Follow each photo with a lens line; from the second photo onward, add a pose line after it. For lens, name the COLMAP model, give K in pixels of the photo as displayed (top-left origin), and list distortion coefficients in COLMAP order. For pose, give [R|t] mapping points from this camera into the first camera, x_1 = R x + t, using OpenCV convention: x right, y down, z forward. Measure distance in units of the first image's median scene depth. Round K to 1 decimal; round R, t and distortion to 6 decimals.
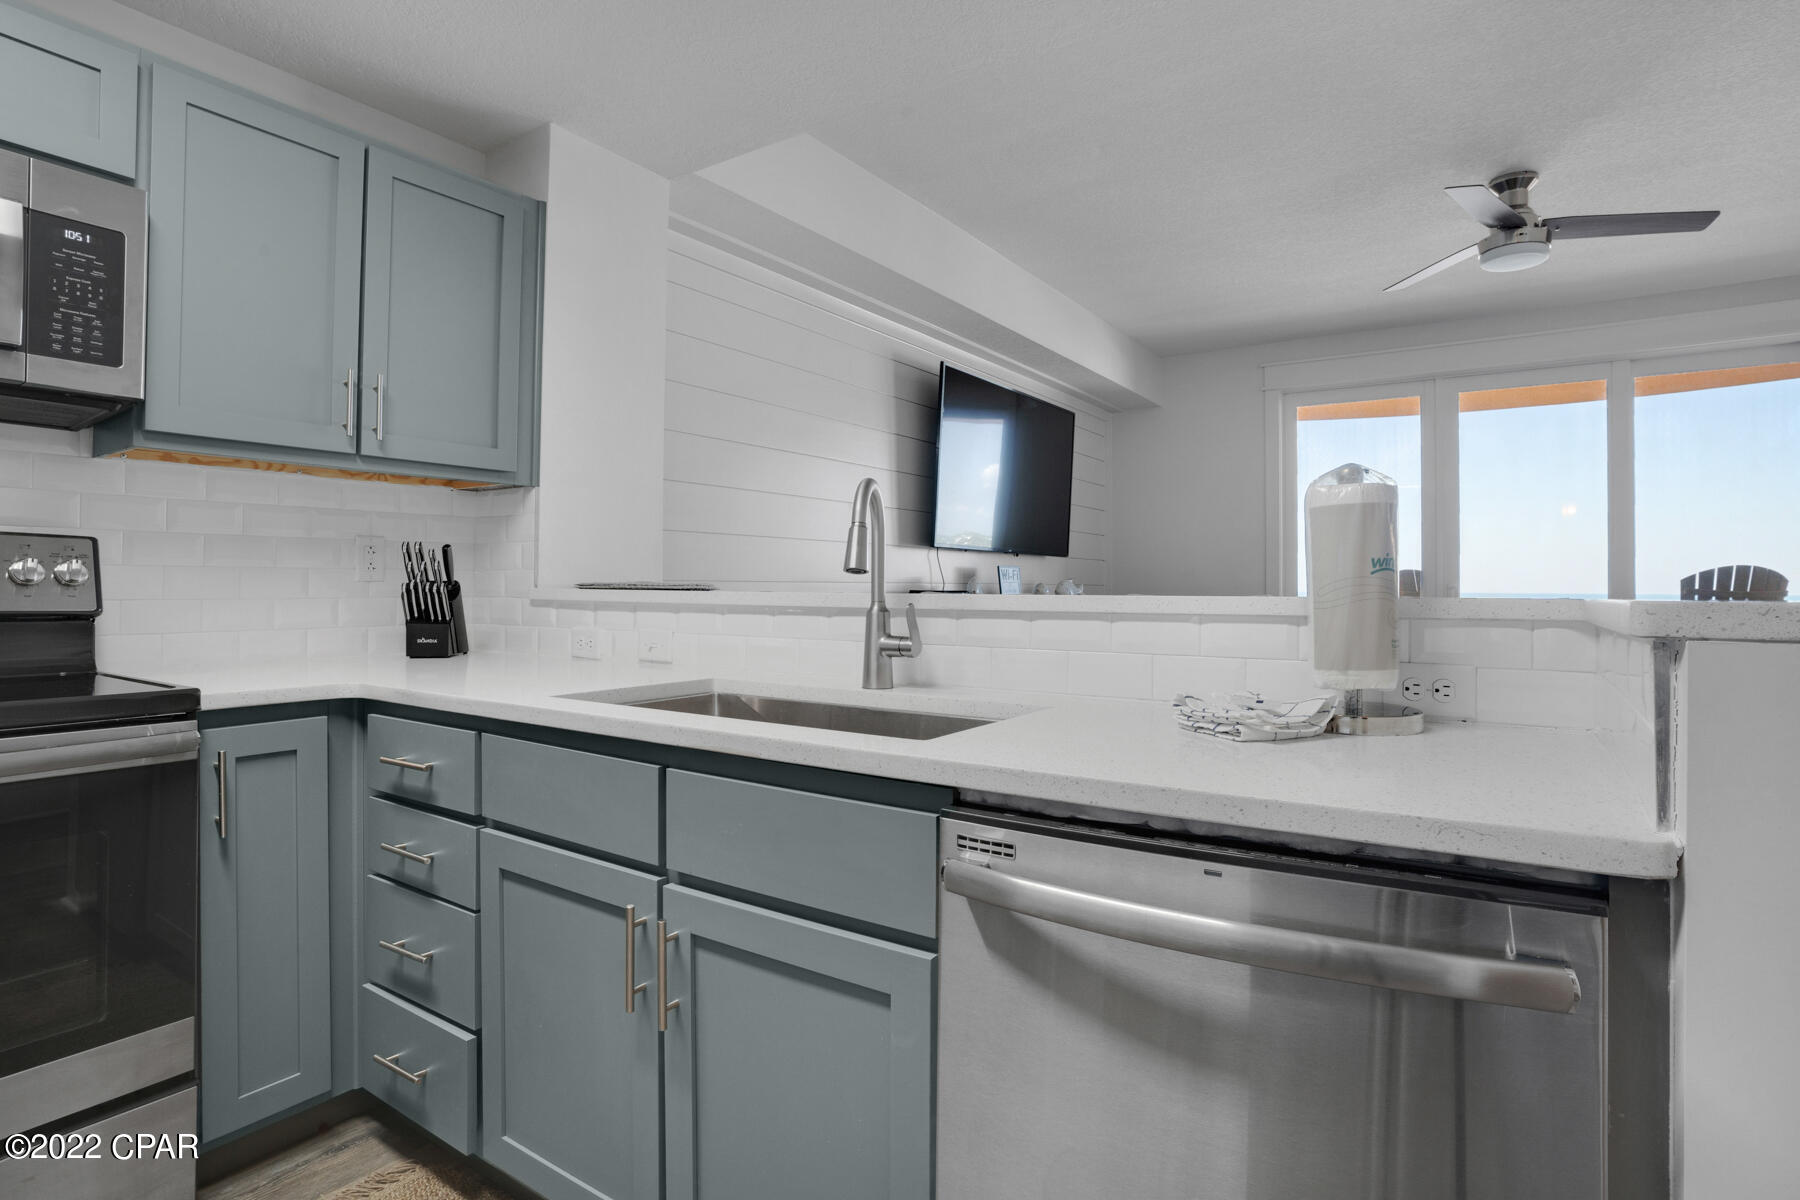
lens RADIAL K [[927.4, 0, 894.1], [0, 927.4, 576.9], [0, 0, 1]] dist [-0.069573, 0.034667]
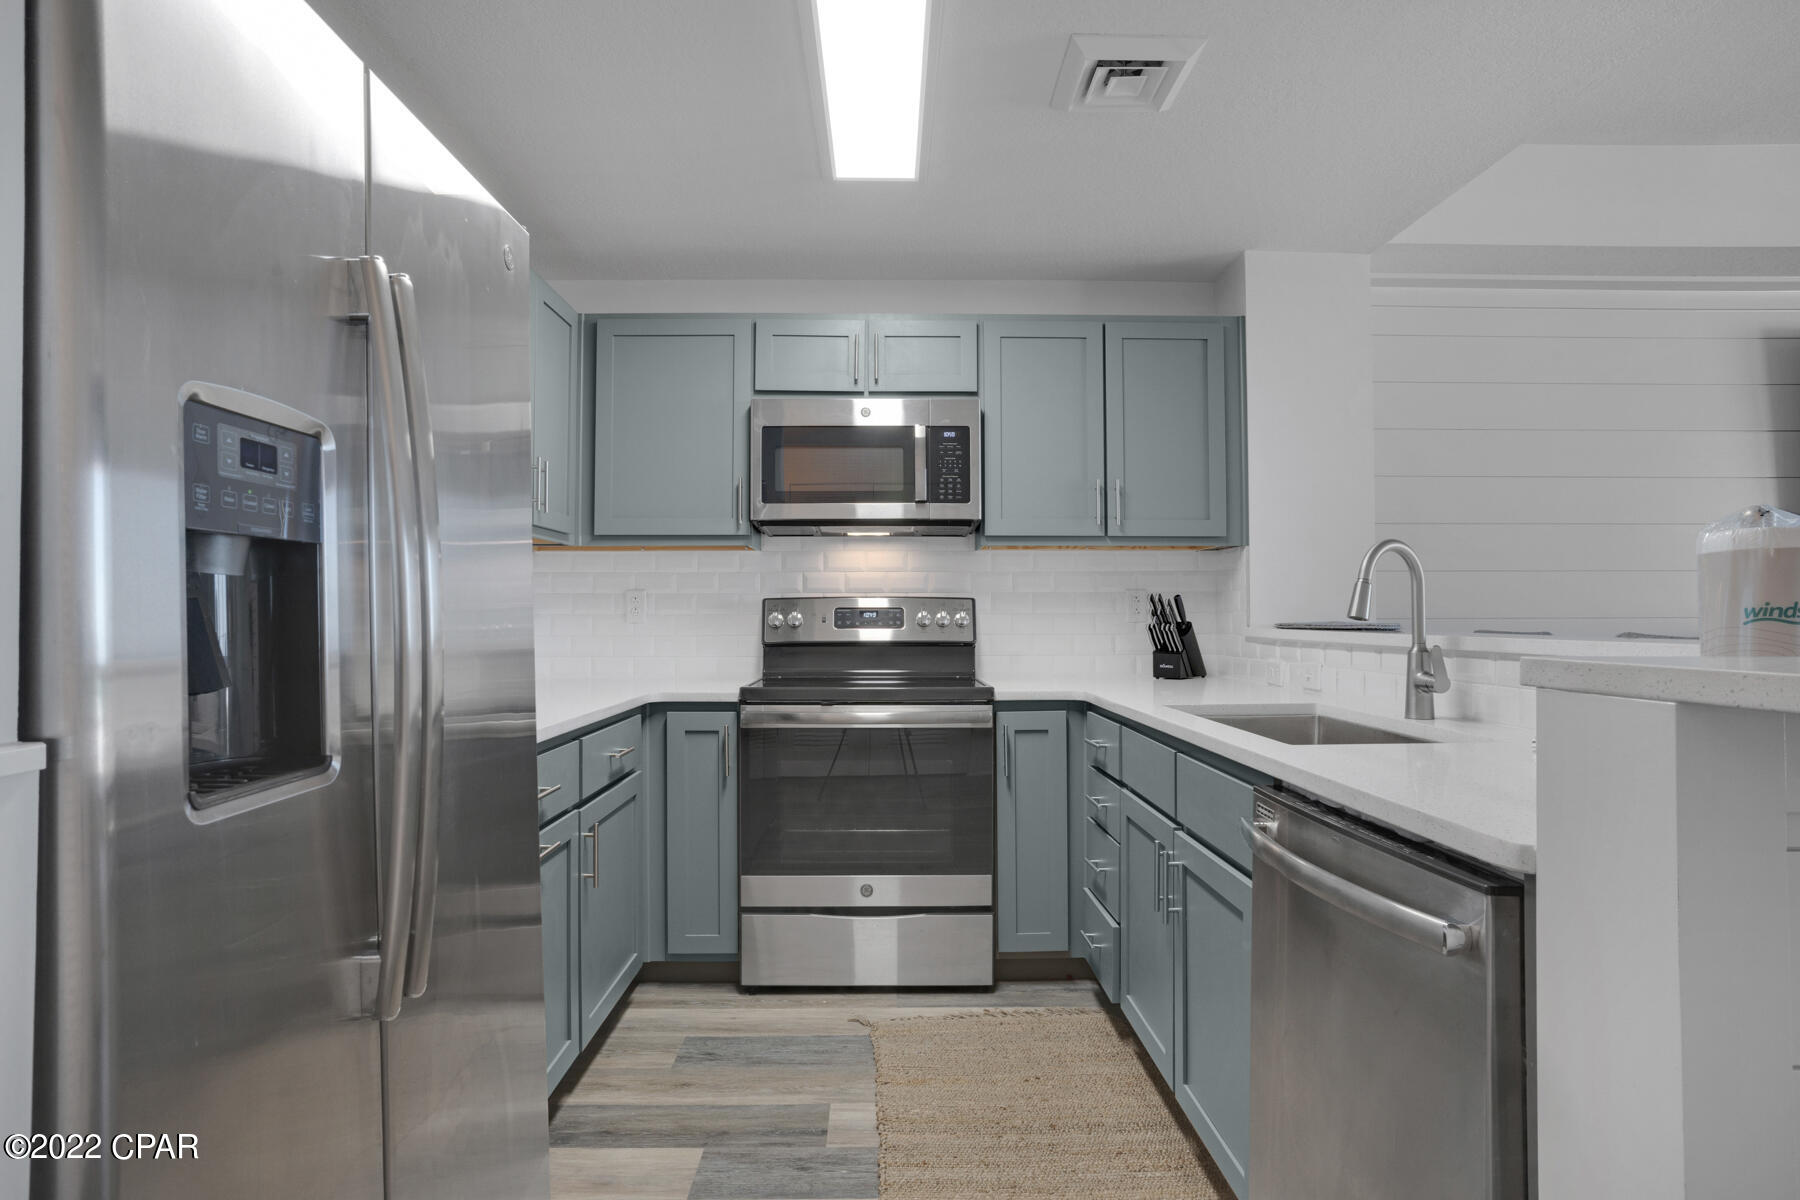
lens RADIAL K [[975.7, 0, 900.0], [0, 975.7, 600.0], [0, 0, 1]] dist [-0.059879, -0.000231]
pose [[0.580821, -0.017573, -0.813842, 0.552077], [0.012372, 0.999842, -0.012760, -0.018825], [0.813937, -0.002657, 0.580947, -0.200149]]
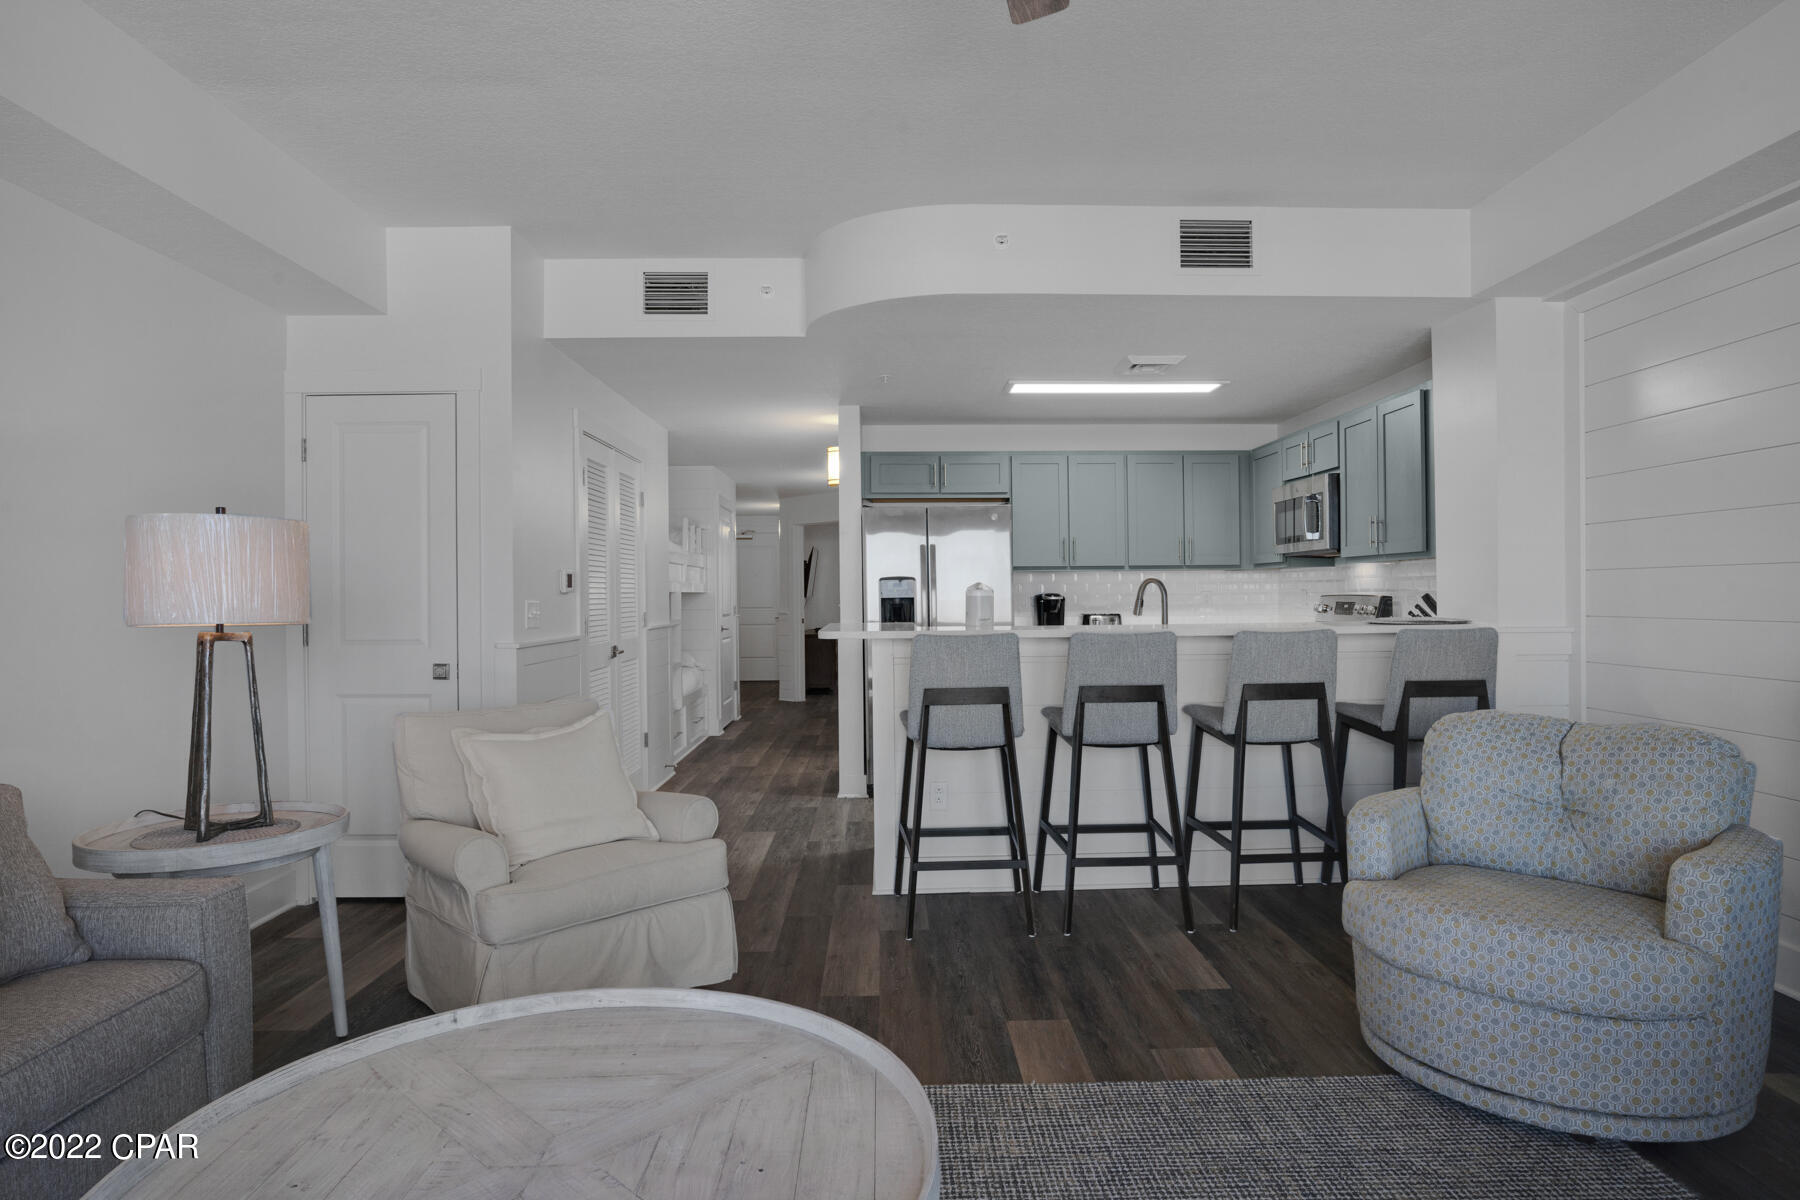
lens RADIAL K [[1054.0, 0, 900.0], [0, 1054.0, 600.0], [0, 0, 1]] dist [-0.000619, 0.000005]
pose [[-0.804333, 0.010644, -0.594083, 2.030526], [0.016506, 0.999854, -0.004433, -0.041254], [0.593949, -0.013371, -0.804392, 2.635089]]
